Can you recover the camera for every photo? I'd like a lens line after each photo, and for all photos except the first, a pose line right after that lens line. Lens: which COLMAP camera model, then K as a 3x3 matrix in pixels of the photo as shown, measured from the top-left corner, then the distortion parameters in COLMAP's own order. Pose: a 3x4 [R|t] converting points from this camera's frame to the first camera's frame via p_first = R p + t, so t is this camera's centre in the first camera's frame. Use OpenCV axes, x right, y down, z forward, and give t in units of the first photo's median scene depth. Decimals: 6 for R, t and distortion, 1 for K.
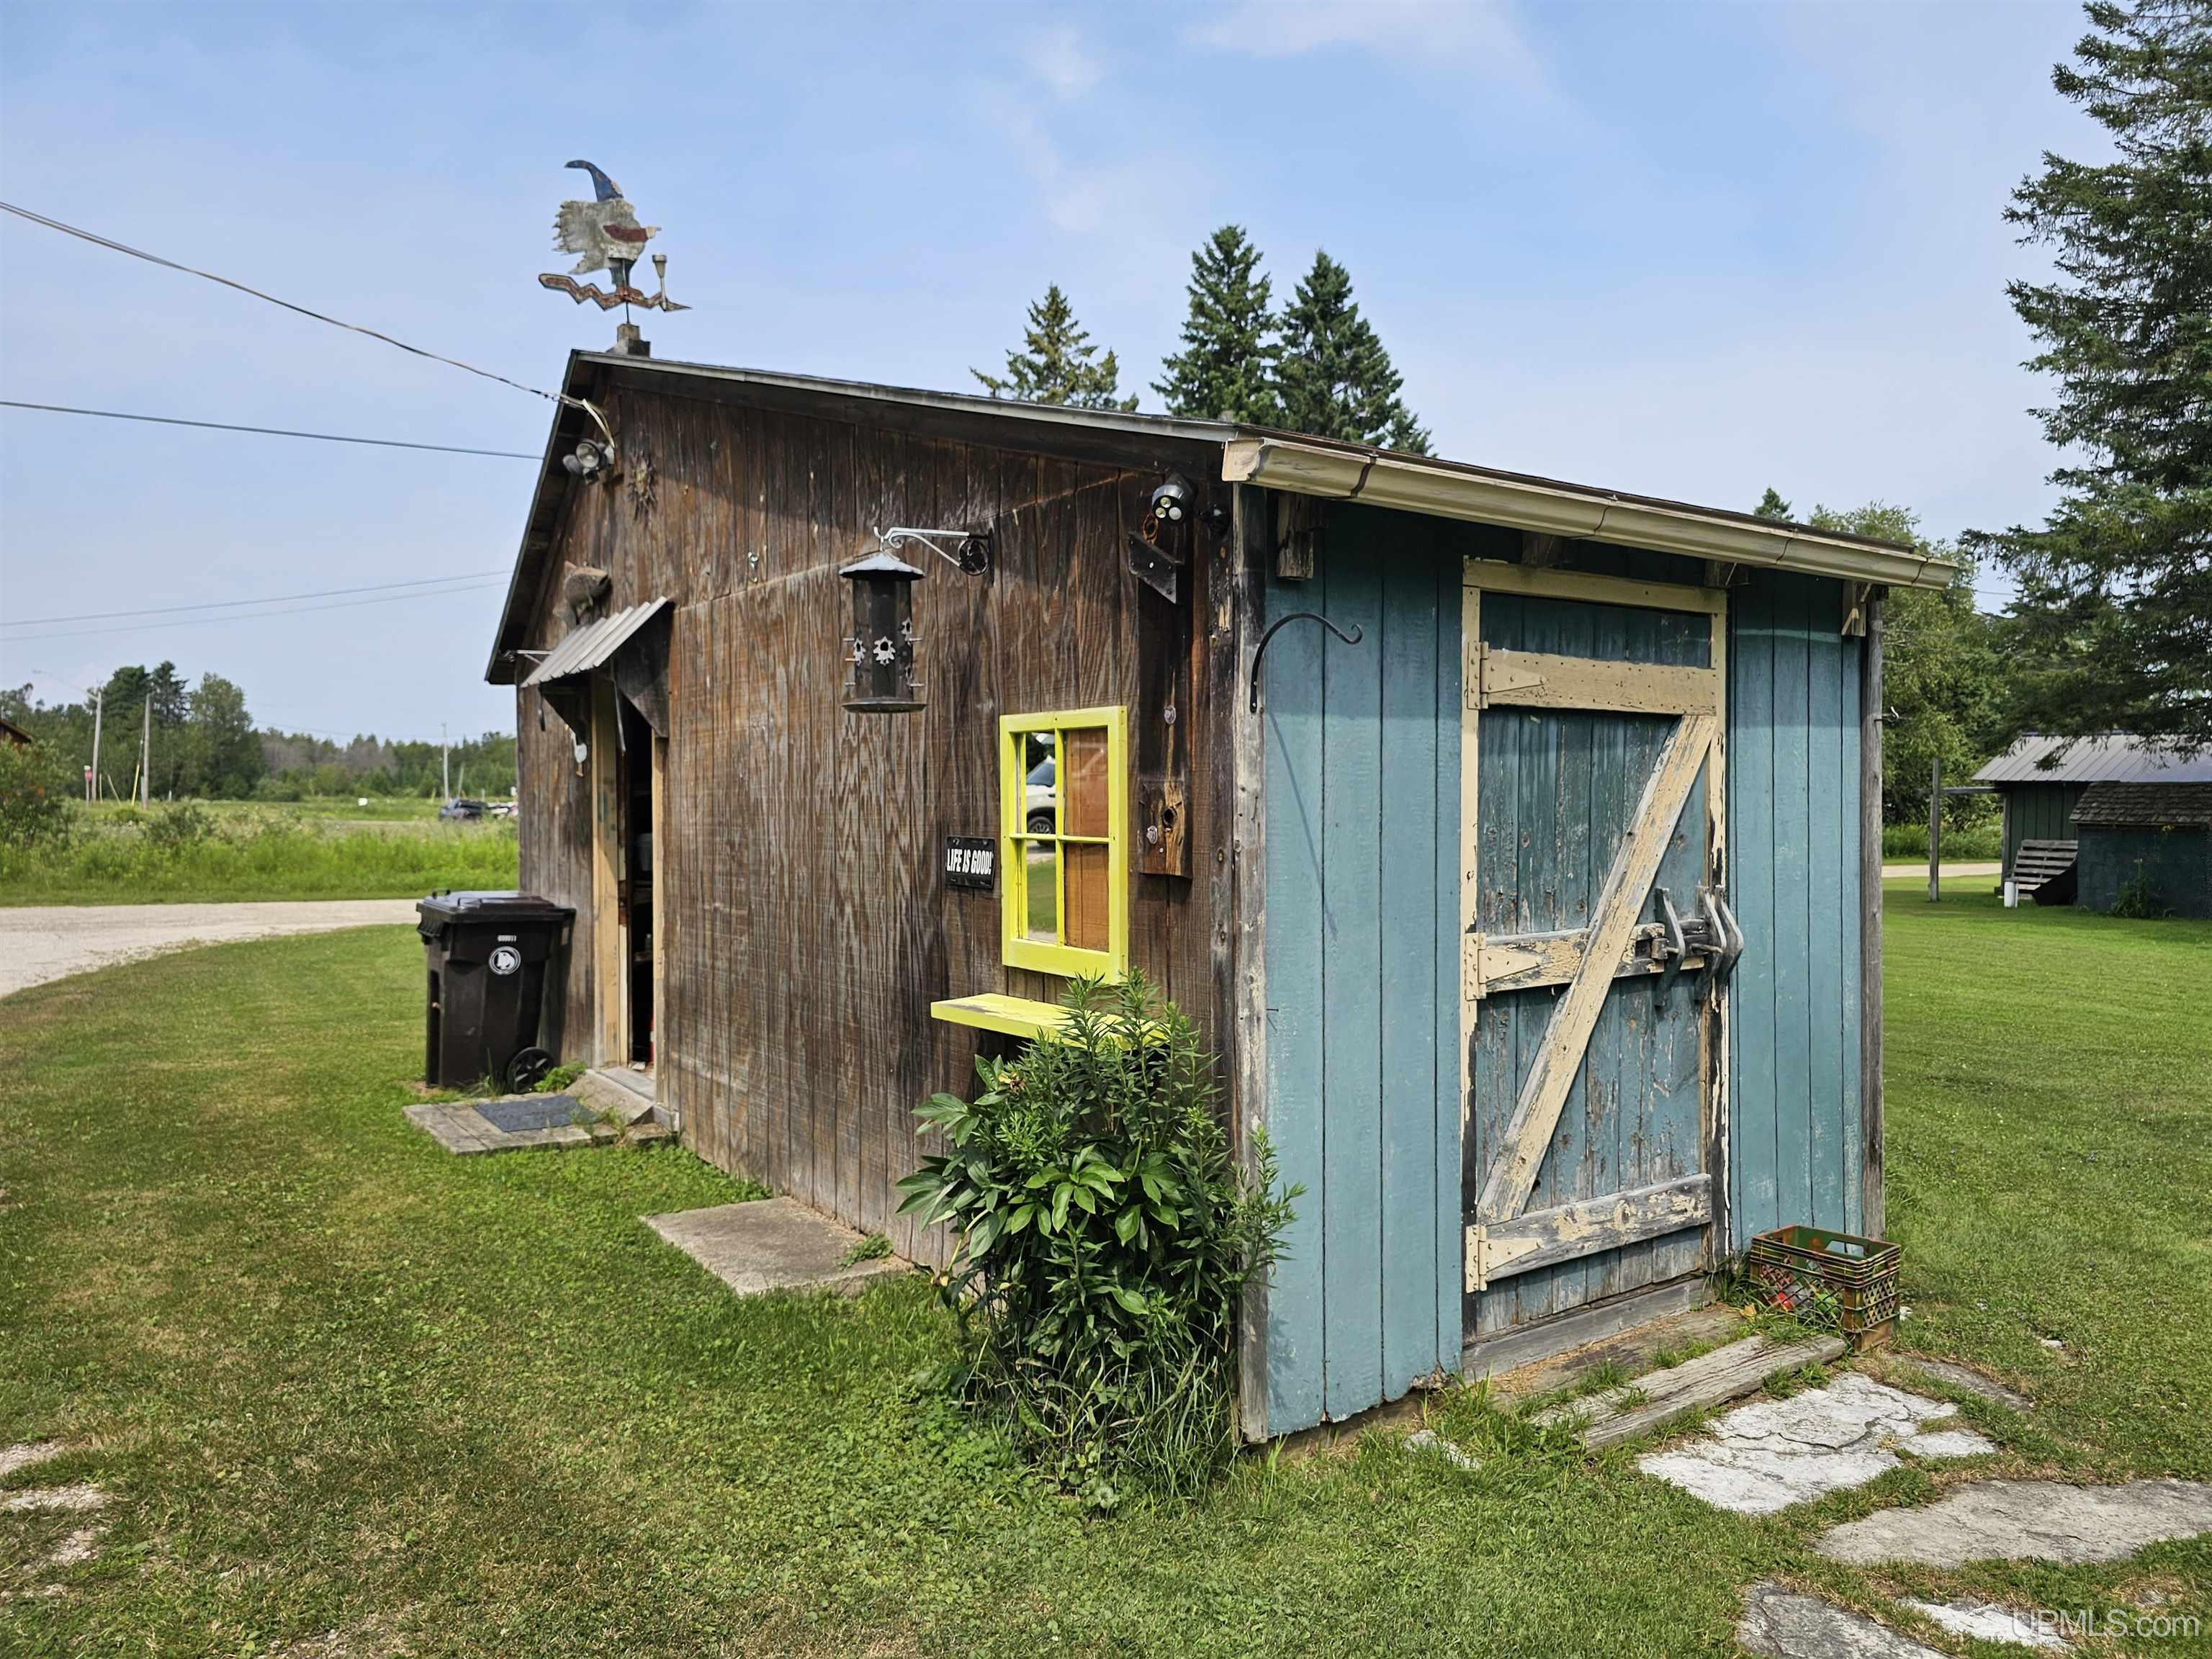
lens RADIAL K [[1496.8, 0, 1106.0], [0, 1496.8, 829.5], [0, 0, 1]] dist [0.042978, -0.029007]
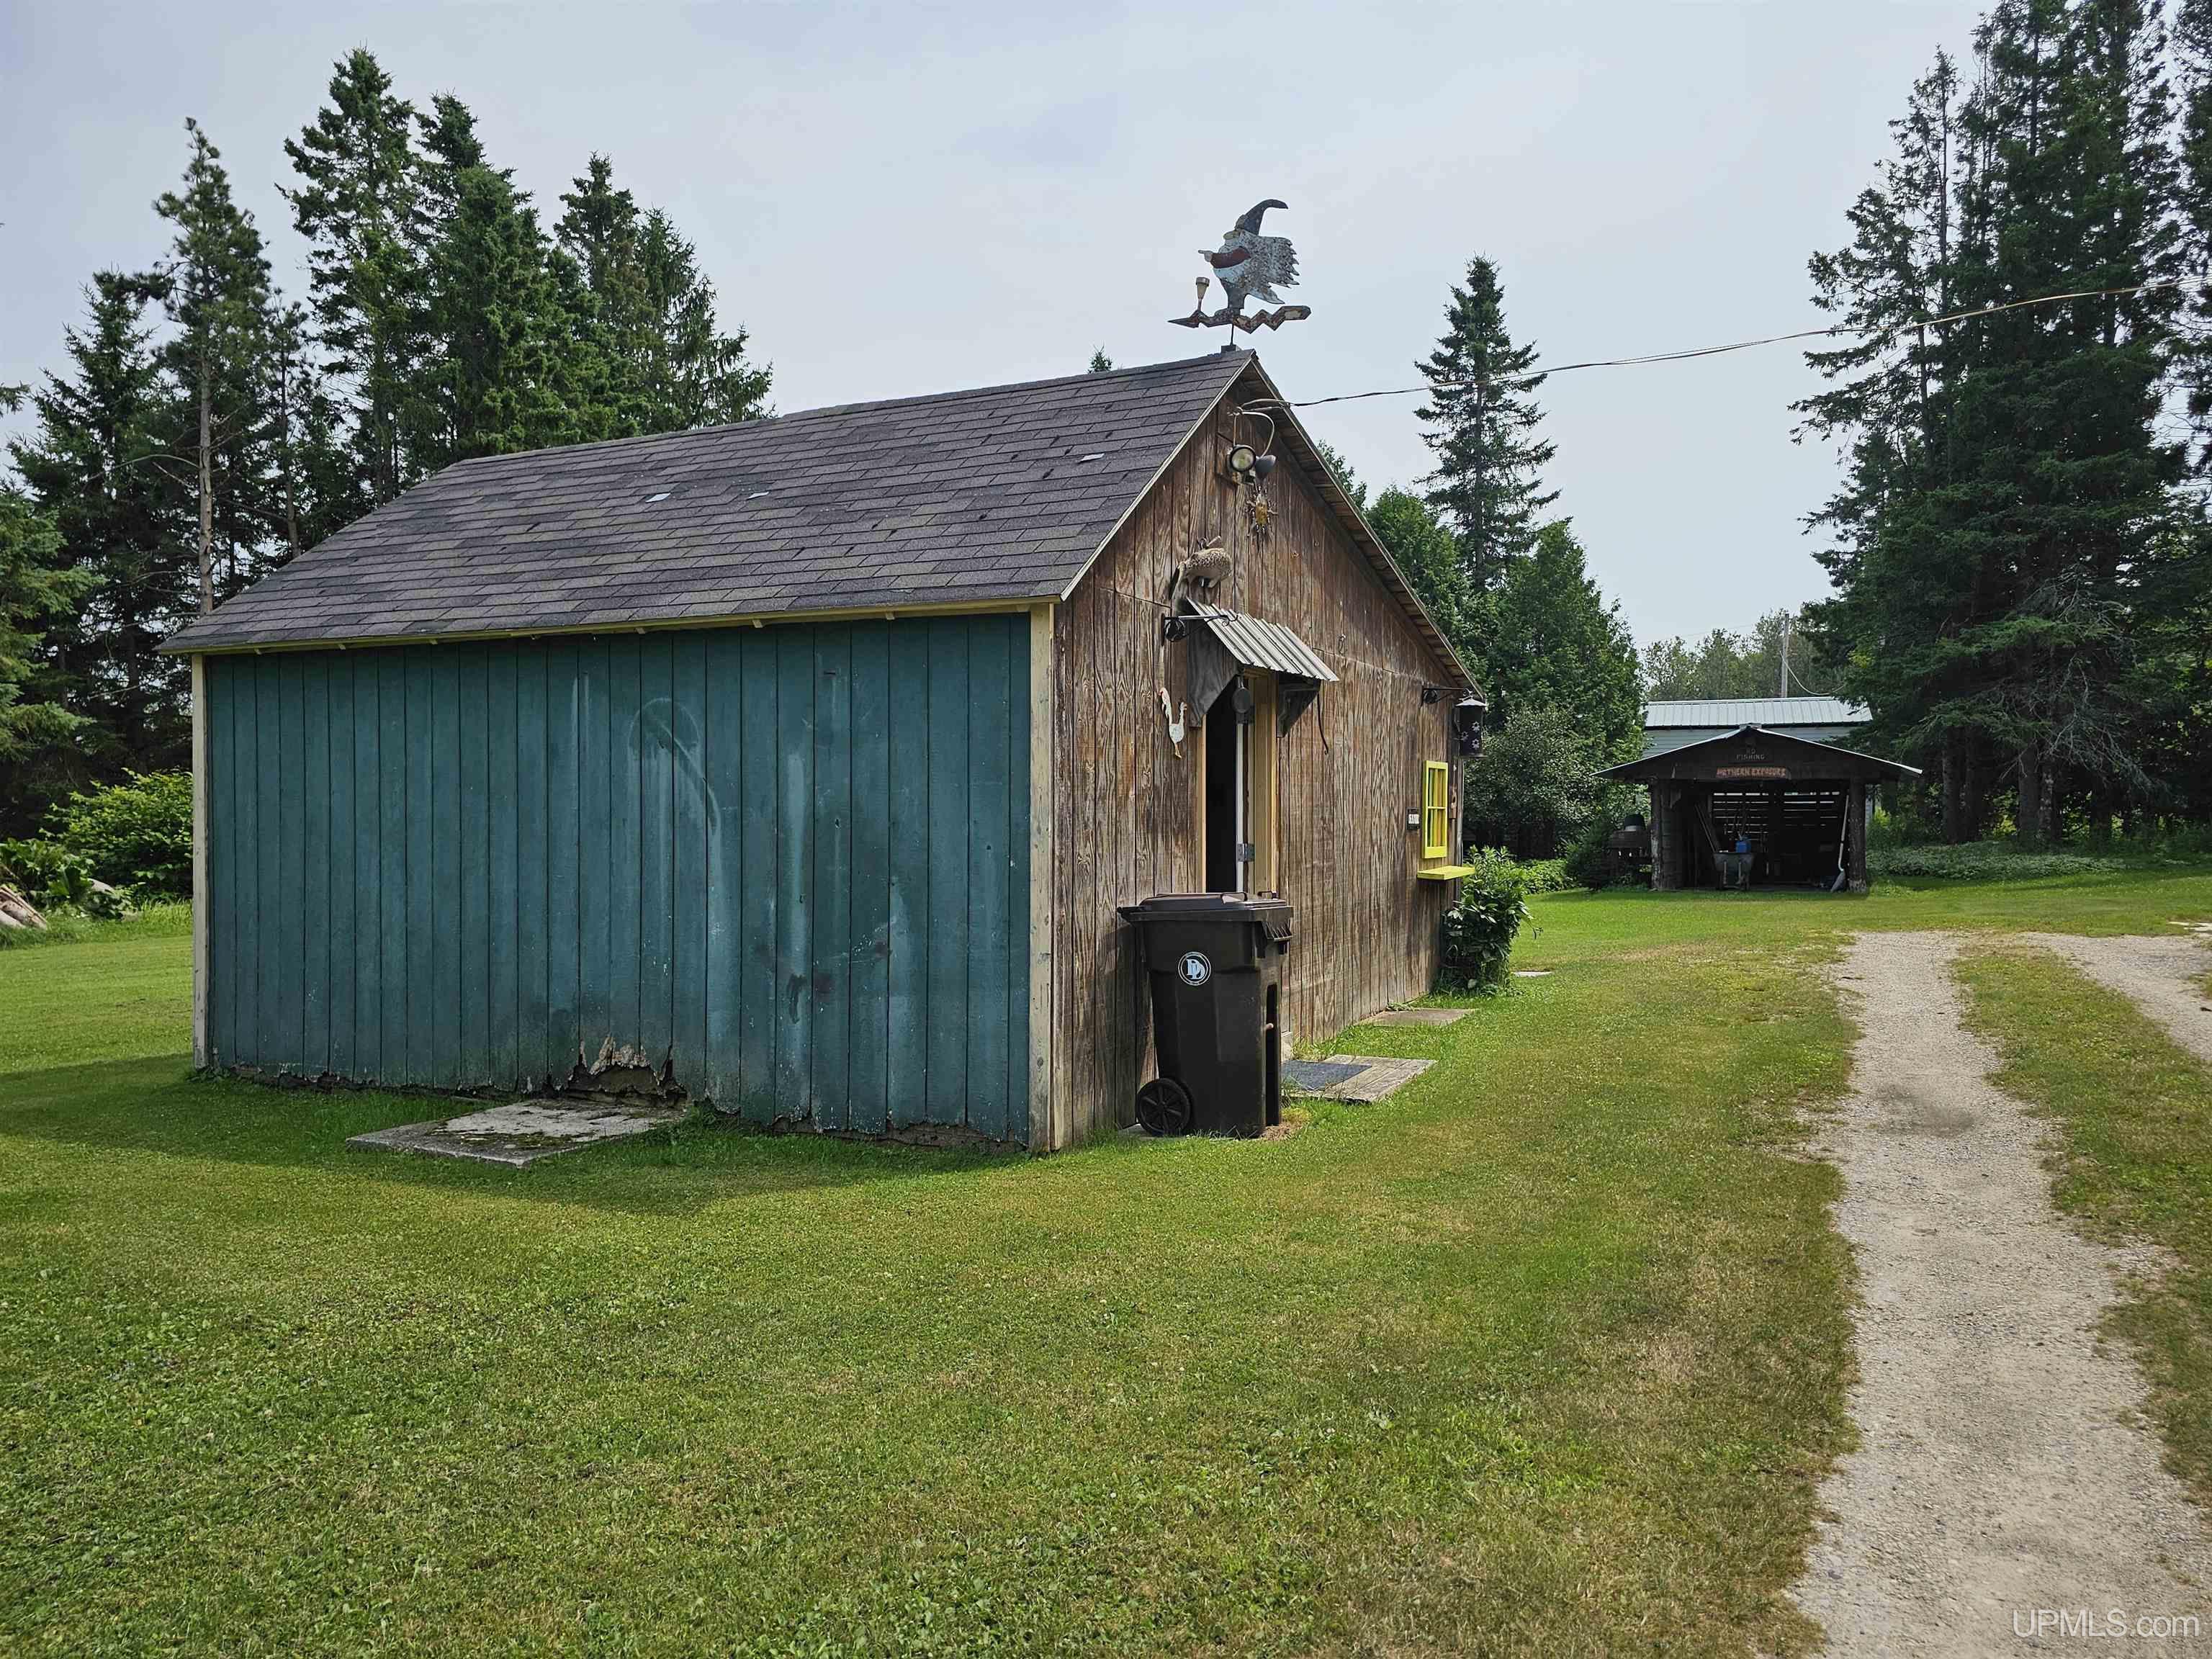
lens RADIAL K [[1496.8, 0, 1106.0], [0, 1496.8, 829.5], [0, 0, 1]] dist [0.042978, -0.029007]
pose [[-0.467323, -0.013266, 0.883987, -2.119465], [0.013599, 0.999661, 0.022191, -0.023264], [-0.883982, 0.022392, -0.466984, 2.733364]]
